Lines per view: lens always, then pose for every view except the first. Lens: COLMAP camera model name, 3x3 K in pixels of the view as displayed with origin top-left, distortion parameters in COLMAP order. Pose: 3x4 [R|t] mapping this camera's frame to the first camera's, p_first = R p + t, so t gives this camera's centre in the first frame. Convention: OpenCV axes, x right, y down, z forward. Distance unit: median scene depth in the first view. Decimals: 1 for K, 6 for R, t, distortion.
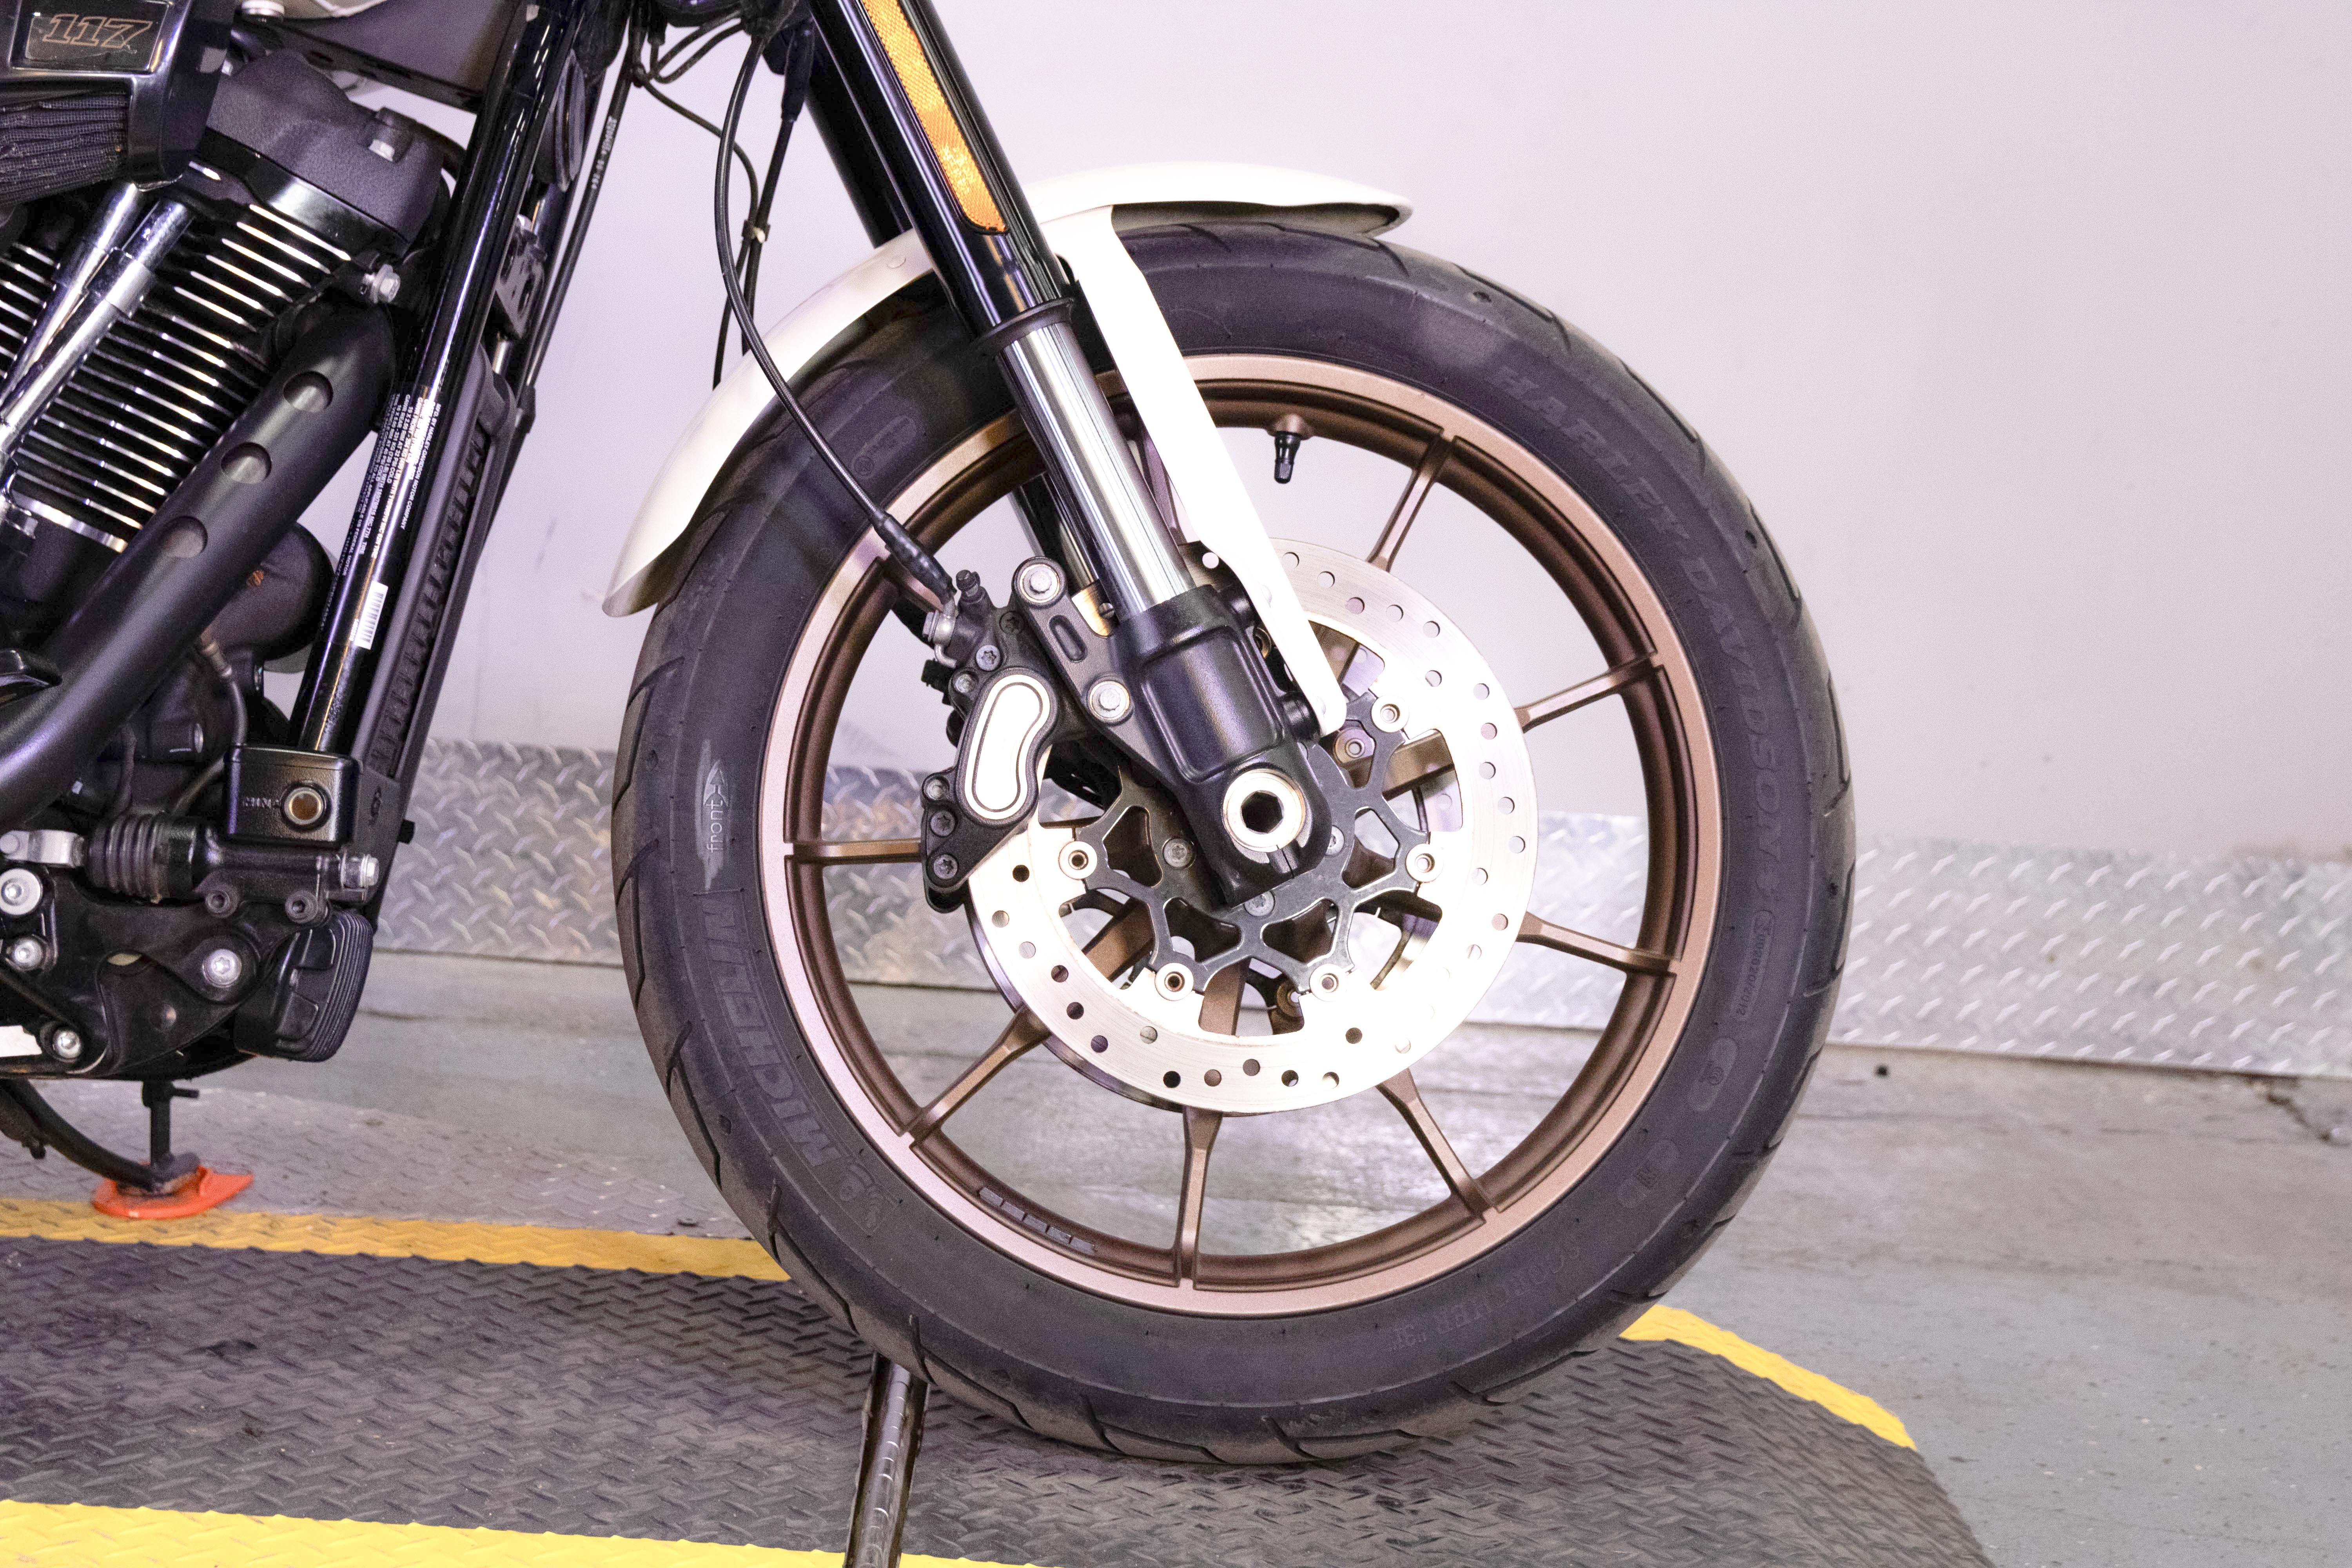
lens RADIAL K [[3736.1, 0, 1176.0], [0, 3736.1, 784.0], [0, 0, 1]] dist [-0.004928, 0.077026]
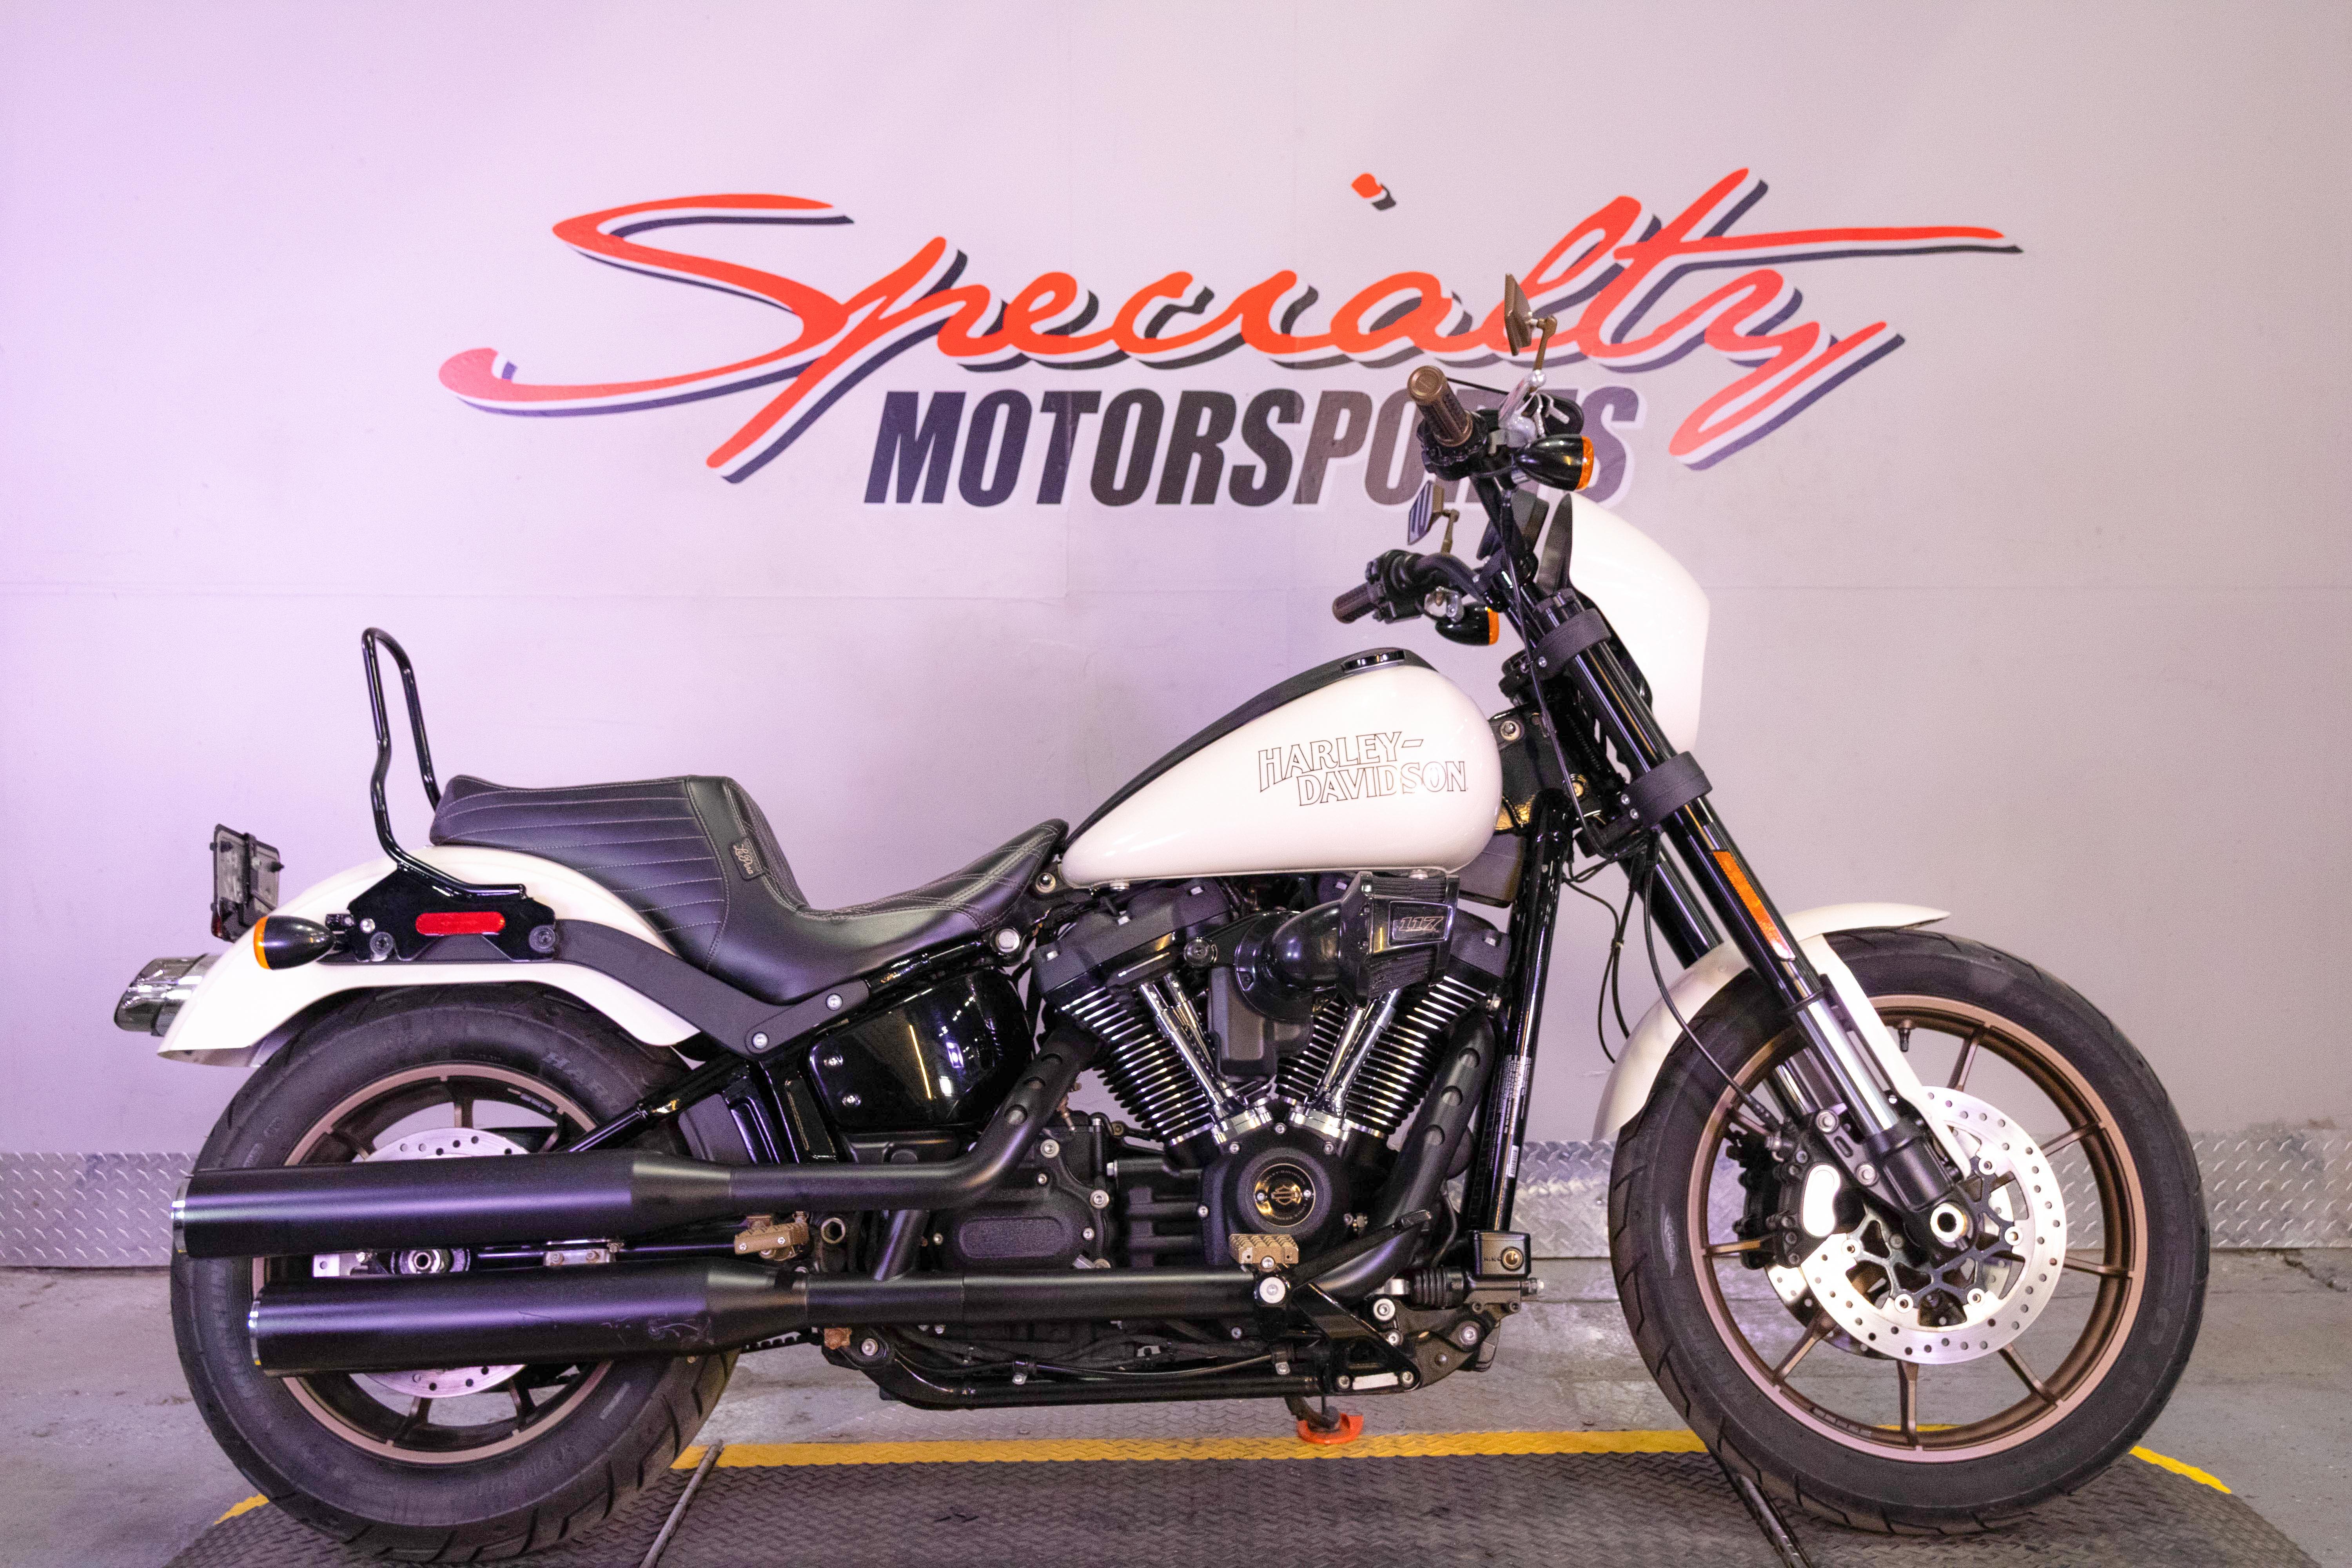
lens RADIAL K [[2408.0, 0, 1176.0], [0, 2408.0, 784.0], [0, 0, 1]] dist [-0.013640, 0.019693]
pose [[0.995181, -0.086847, -0.045535, -0.313193], [0.081748, 0.991224, -0.103884, -0.126839], [0.054157, 0.099661, 0.993547, -0.387963]]
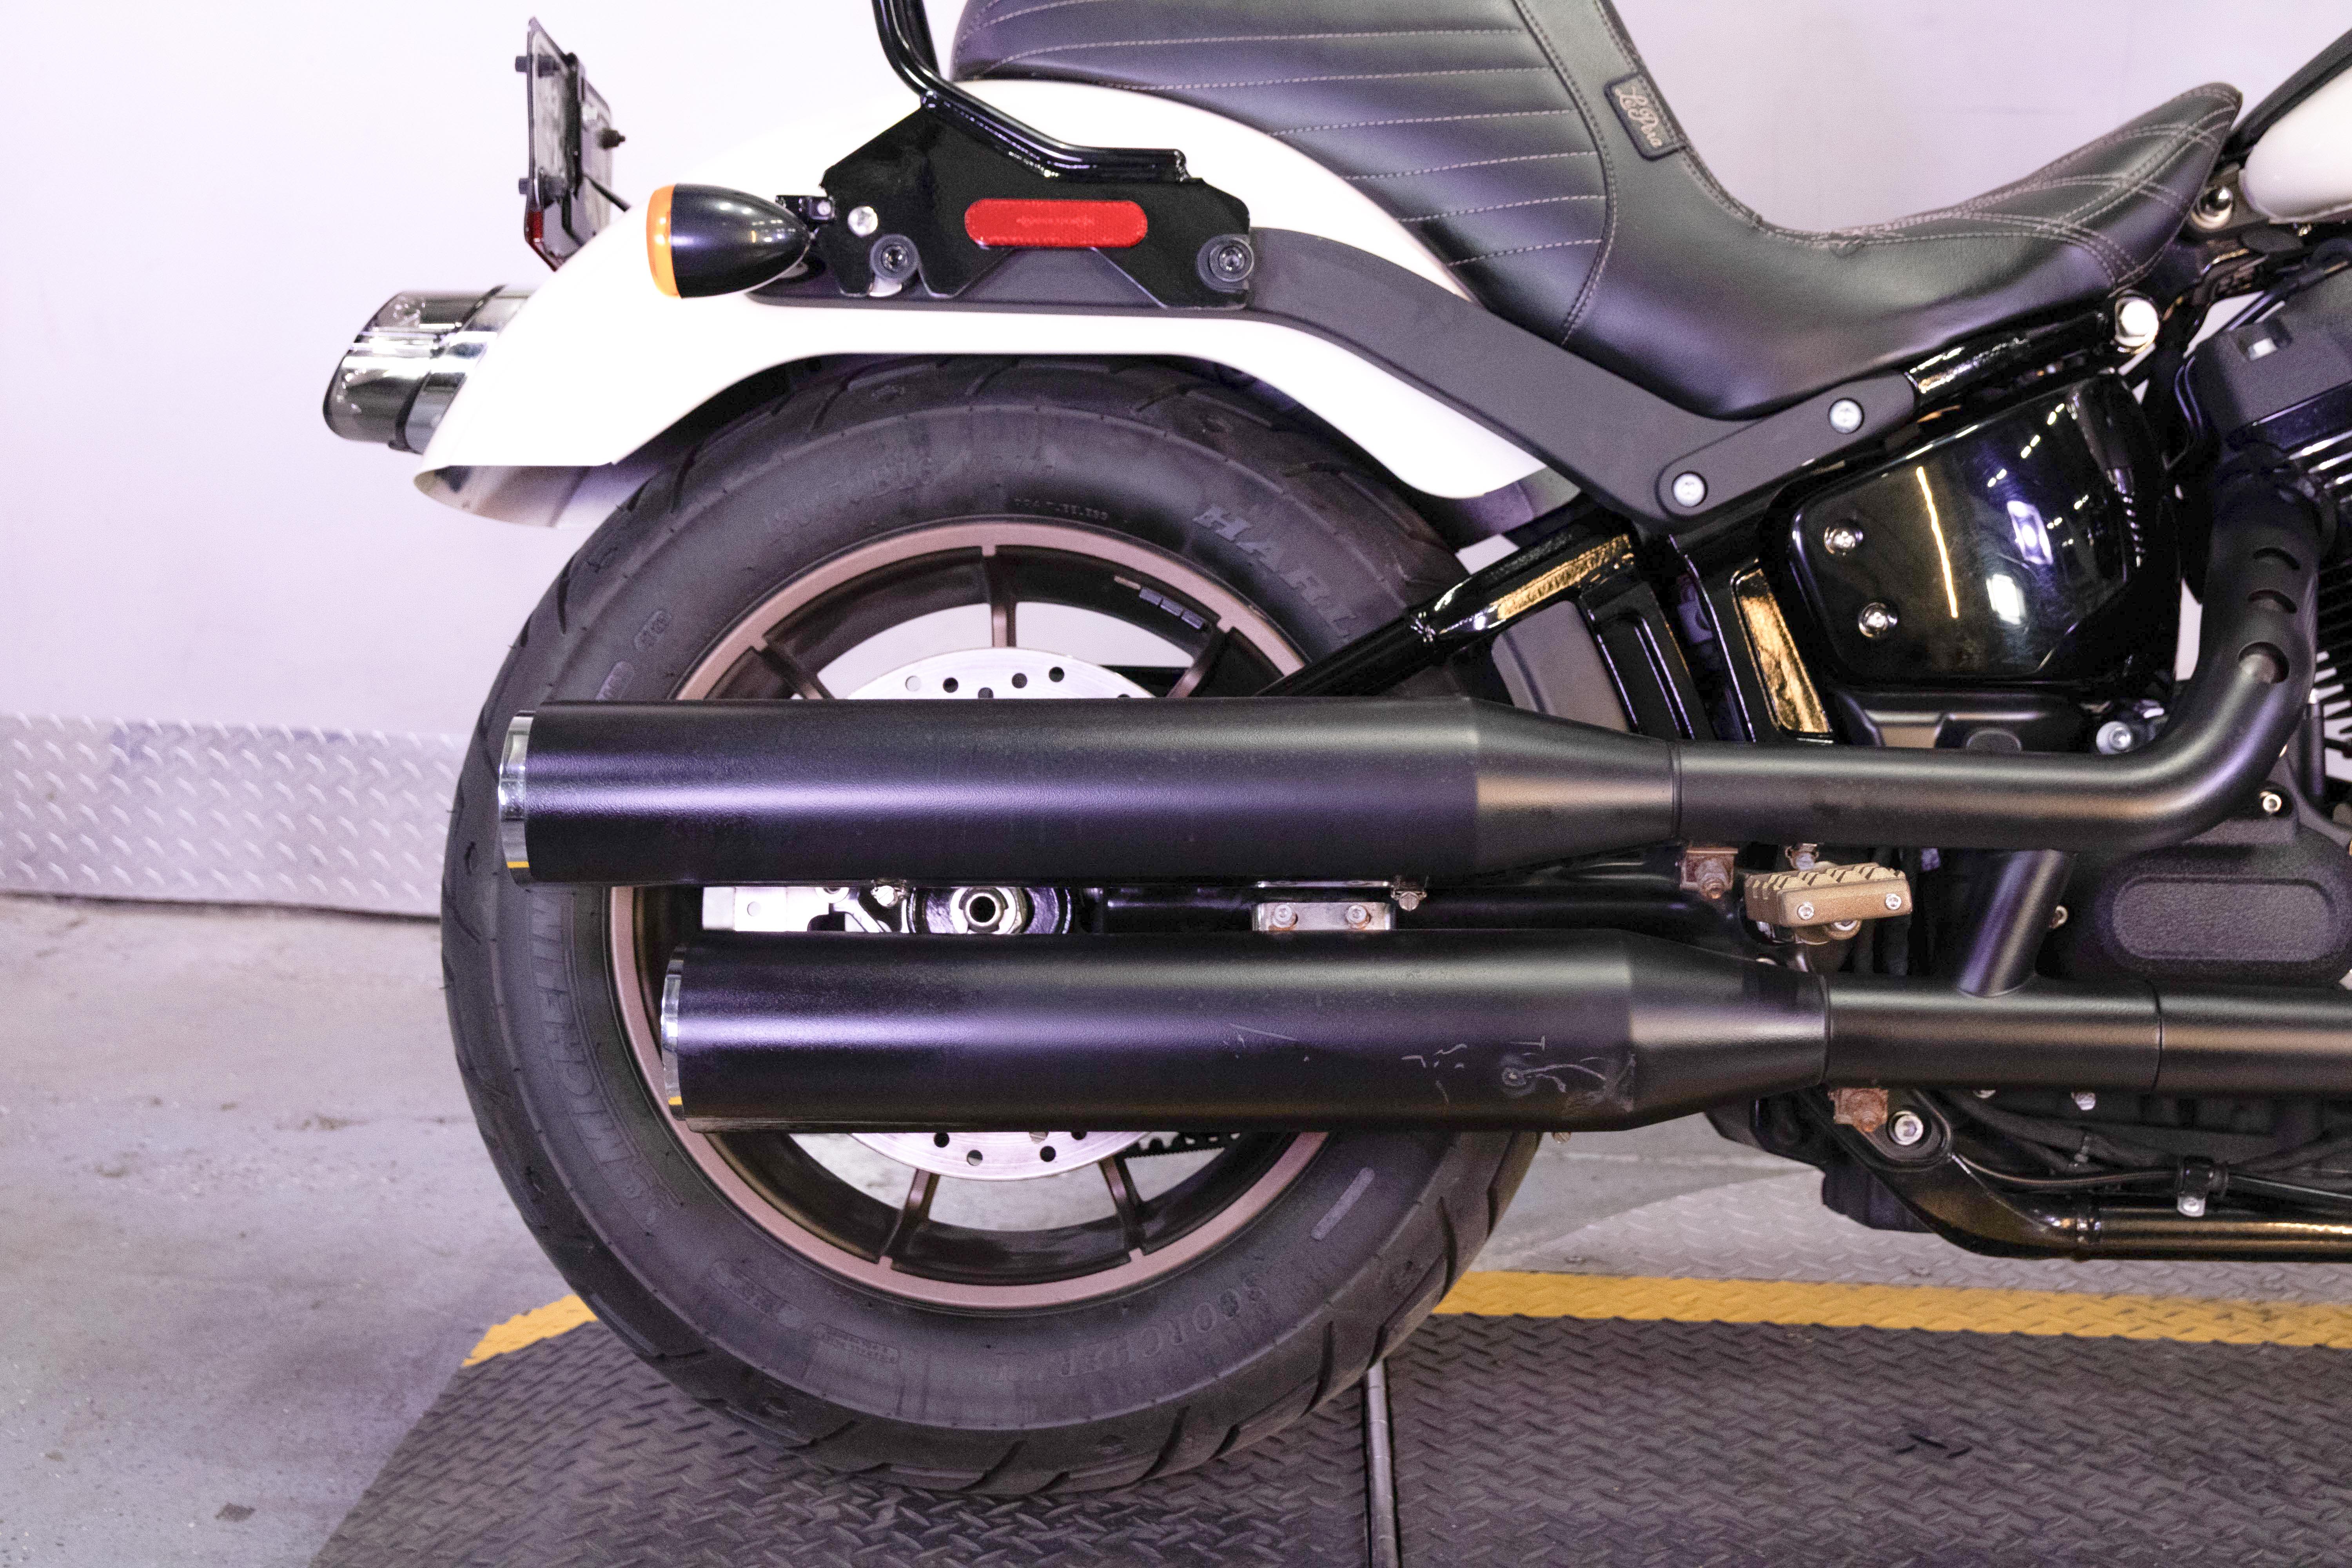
lens RADIAL K [[2903.1, 0, 1176.0], [0, 2903.1, 784.0], [0, 0, 1]] dist [0.000952, 0.002502]
pose [[0.995495, -0.033721, -0.088616, -0.680447], [0.036477, 0.998894, 0.029669, -0.093531], [0.087517, -0.032768, 0.995624, 0.150362]]
